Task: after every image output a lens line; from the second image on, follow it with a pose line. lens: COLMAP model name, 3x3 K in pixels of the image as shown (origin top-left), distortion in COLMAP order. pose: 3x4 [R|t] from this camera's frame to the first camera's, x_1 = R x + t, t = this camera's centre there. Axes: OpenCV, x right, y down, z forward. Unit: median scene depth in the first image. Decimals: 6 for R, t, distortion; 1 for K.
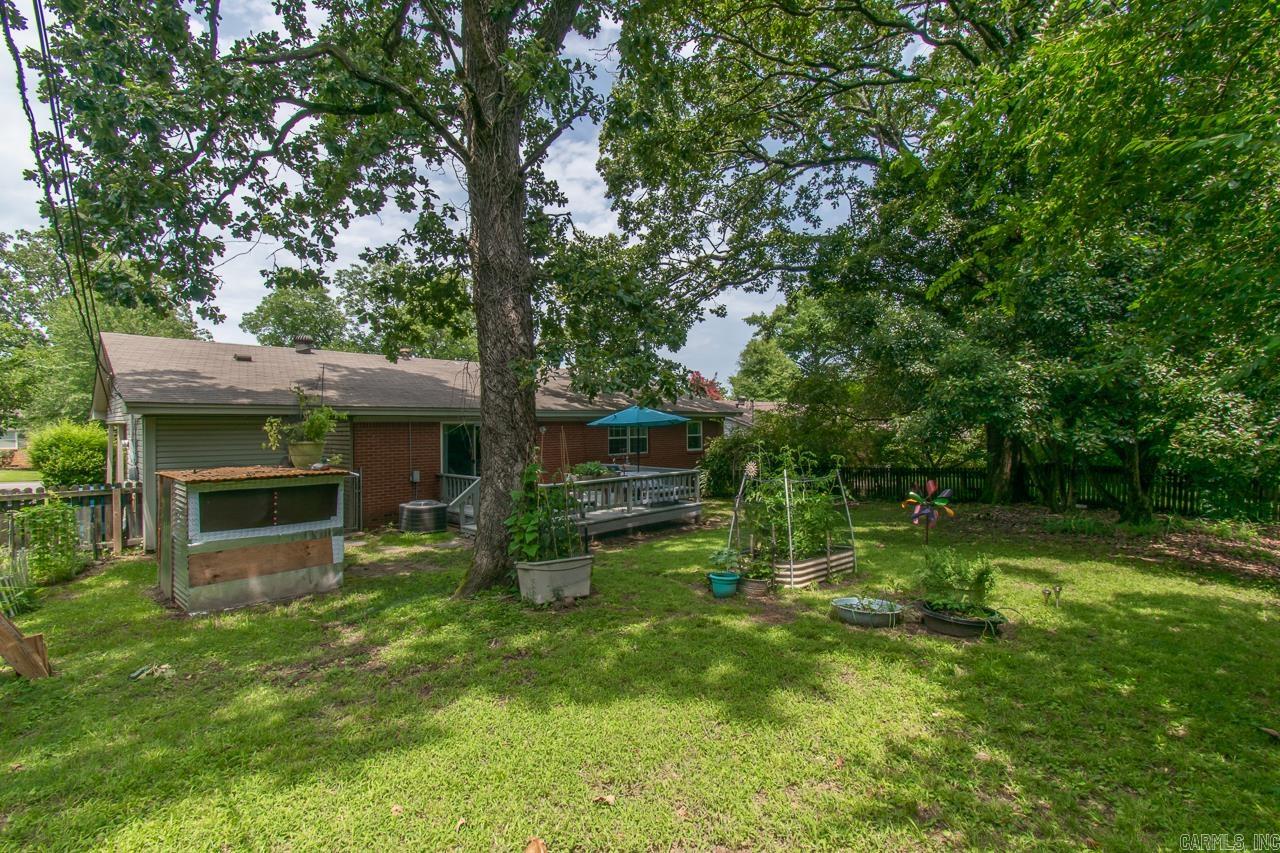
lens RADIAL K [[574.0, 0, 640.0], [0, 574.0, 426.5], [0, 0, 1]] dist [0.010448, -0.005305]
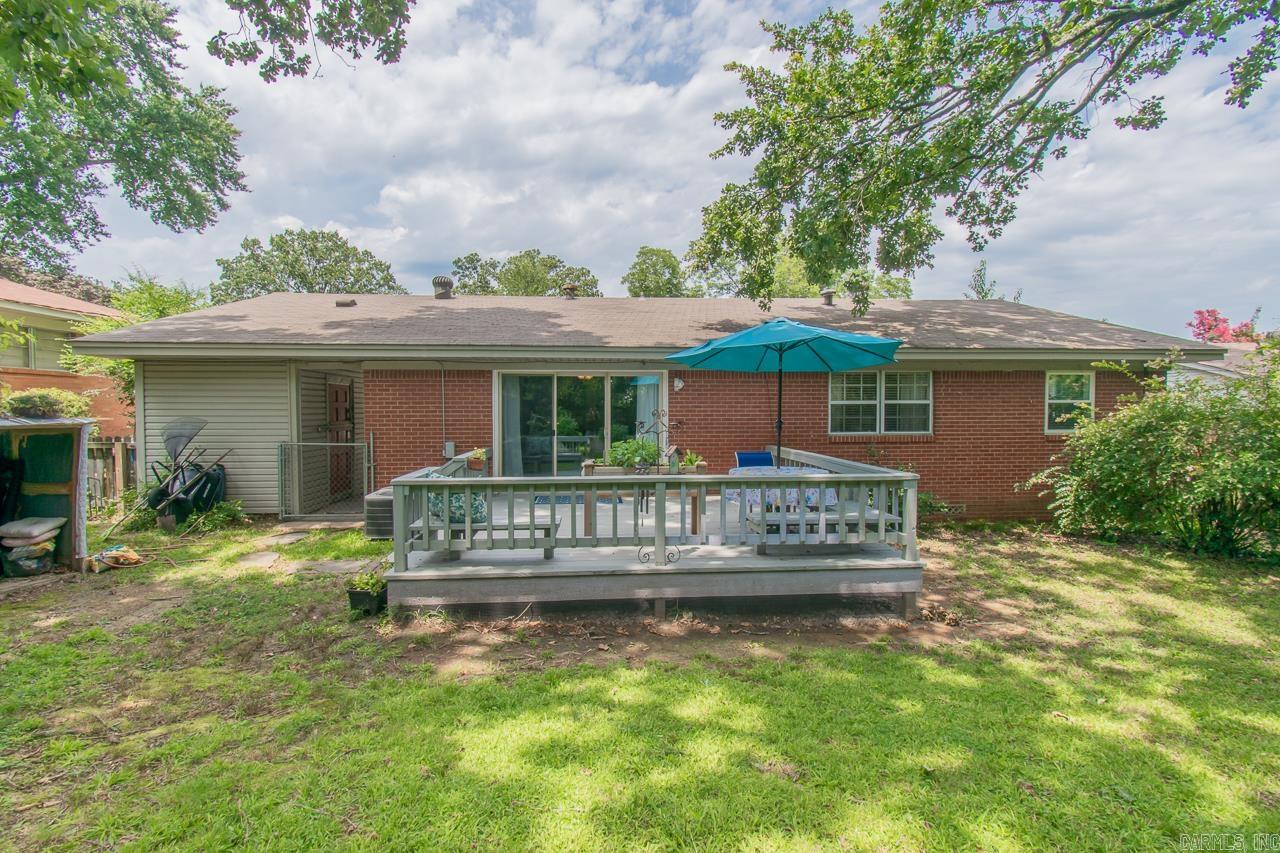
lens RADIAL K [[574.0, 0, 640.0], [0, 574.0, 426.5], [0, 0, 1]] dist [0.010448, -0.005305]
pose [[0.743559, 0.020606, -0.668353, 0.169704], [0.000747, 0.999499, 0.031646, 0.024515], [0.668670, -0.024030, 0.743171, 0.458480]]
